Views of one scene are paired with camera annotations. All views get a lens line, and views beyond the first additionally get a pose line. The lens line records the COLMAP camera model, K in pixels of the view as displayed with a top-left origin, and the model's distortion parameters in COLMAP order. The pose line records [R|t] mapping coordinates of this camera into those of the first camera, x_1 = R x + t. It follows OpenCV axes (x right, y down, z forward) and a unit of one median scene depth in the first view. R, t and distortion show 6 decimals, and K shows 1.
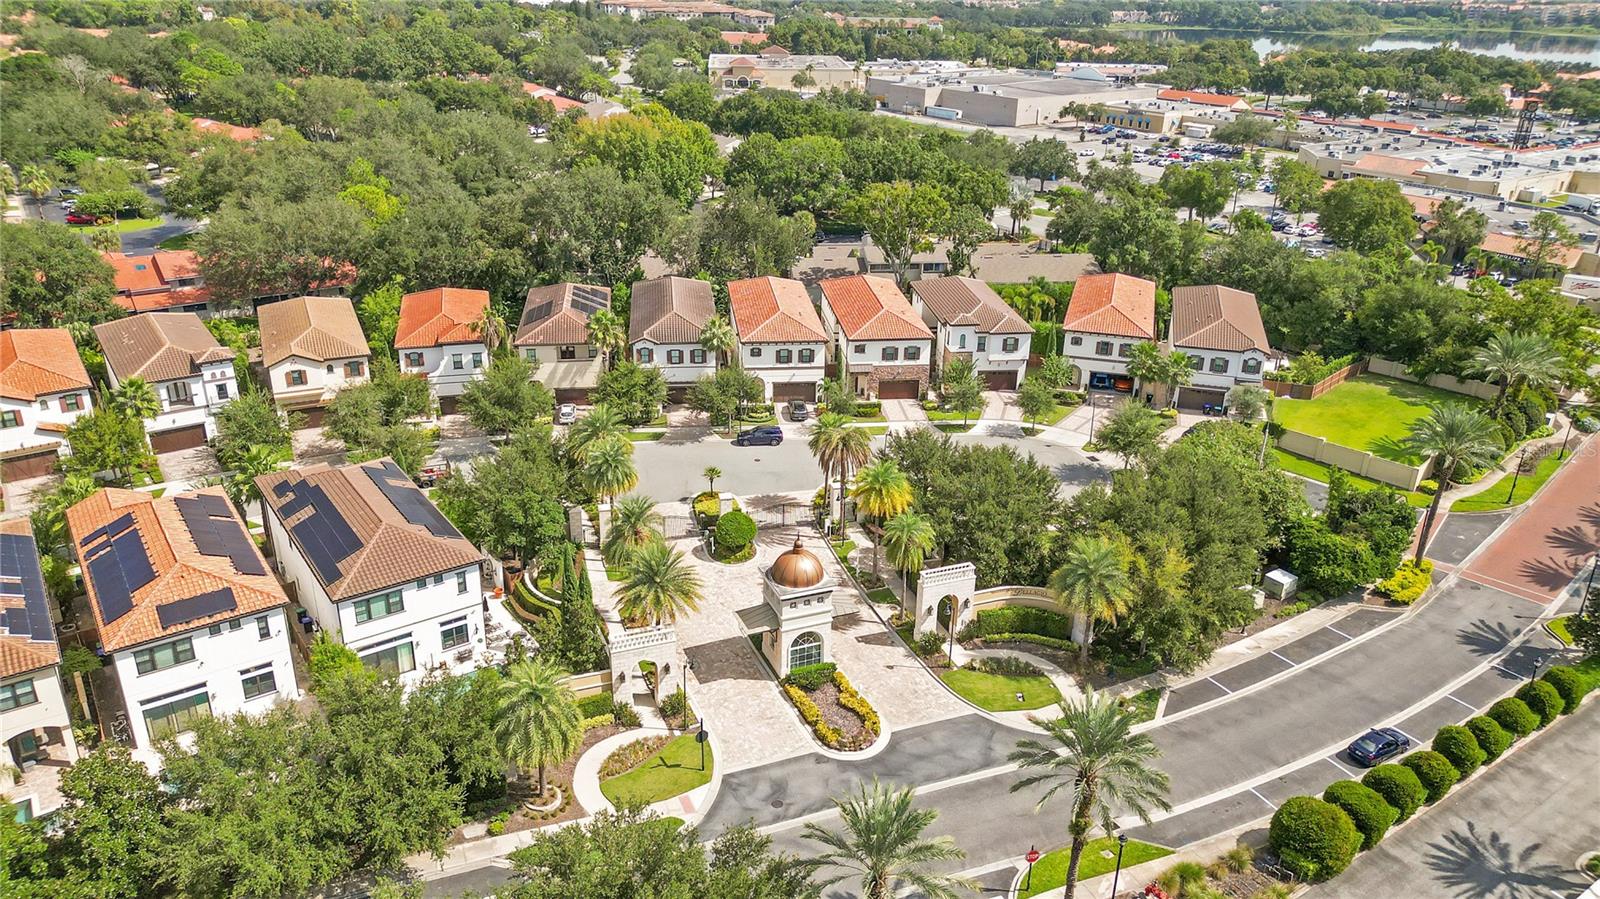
lens RADIAL K [[1129.3, 0, 800.0], [0, 1129.3, 449.5], [0, 0, 1]] dist [0.070685, -0.070594]
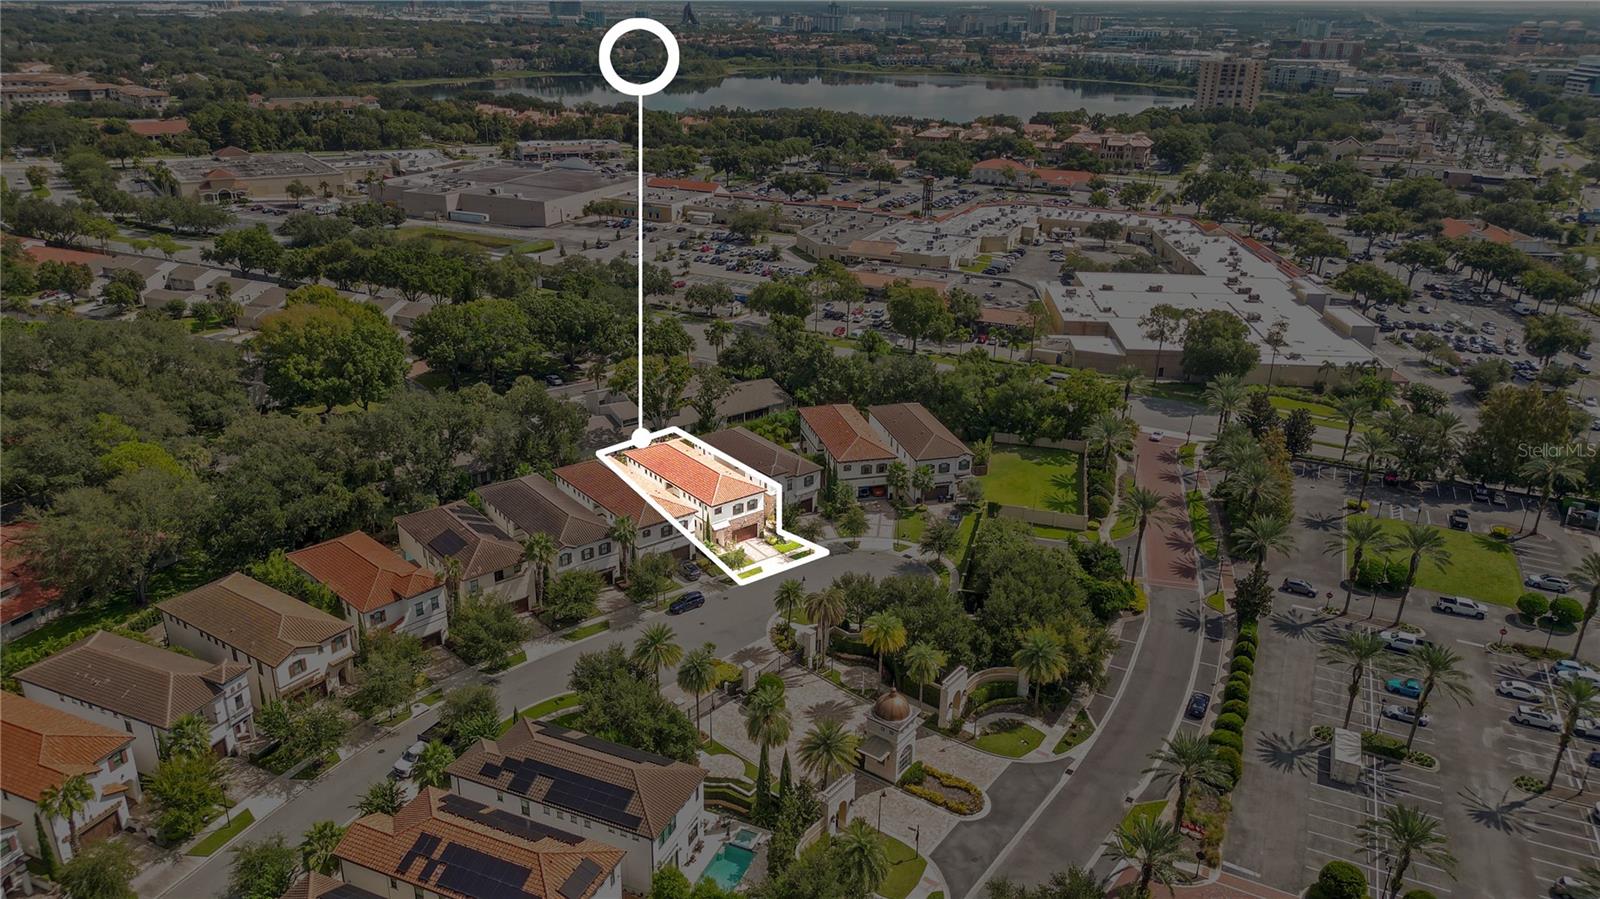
lens RADIAL K [[1129.3, 0, 800.0], [0, 1129.3, 449.5], [0, 0, 1]] dist [0.070685, -0.070594]
pose [[0.853142, -0.198076, 0.482613, -0.473099], [0.203311, 0.978210, 0.042077, -0.194532], [-0.480431, 0.062223, 0.874822, -0.162018]]
